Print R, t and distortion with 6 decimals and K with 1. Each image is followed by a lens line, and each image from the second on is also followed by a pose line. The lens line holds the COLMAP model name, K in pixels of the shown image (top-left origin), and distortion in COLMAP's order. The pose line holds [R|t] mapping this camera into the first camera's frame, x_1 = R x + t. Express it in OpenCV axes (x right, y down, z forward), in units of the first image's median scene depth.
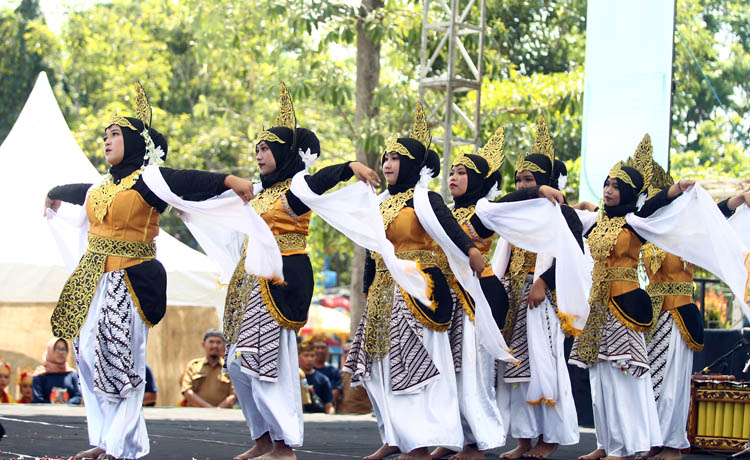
lens RADIAL K [[2645.0, 0, 375.0], [0, 2645.0, 230.0], [0, 0, 1]] dist [-0.107394, -1.731378]
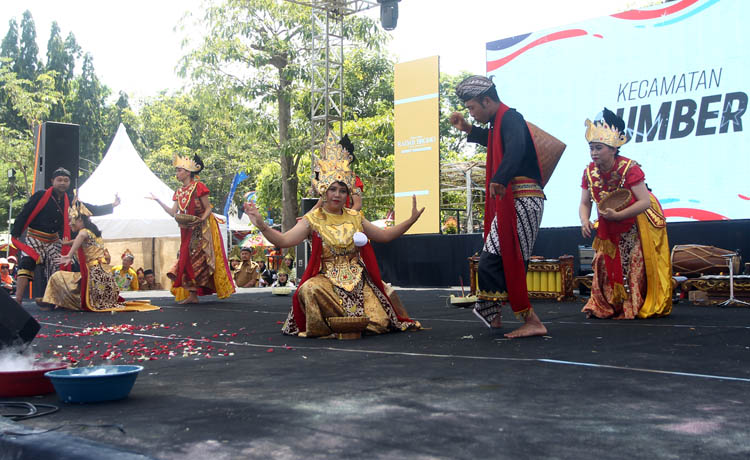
lens RADIAL K [[1045.7, 0, 375.0], [0, 1045.7, 230.0], [0, 0, 1]] dist [0.007549, 0.019710]
pose [[0.995230, -0.051478, 0.082864, -0.003466], [0.049520, 0.998447, 0.025518, 0.007475], [-0.084049, -0.021293, 0.996234, 0.142271]]
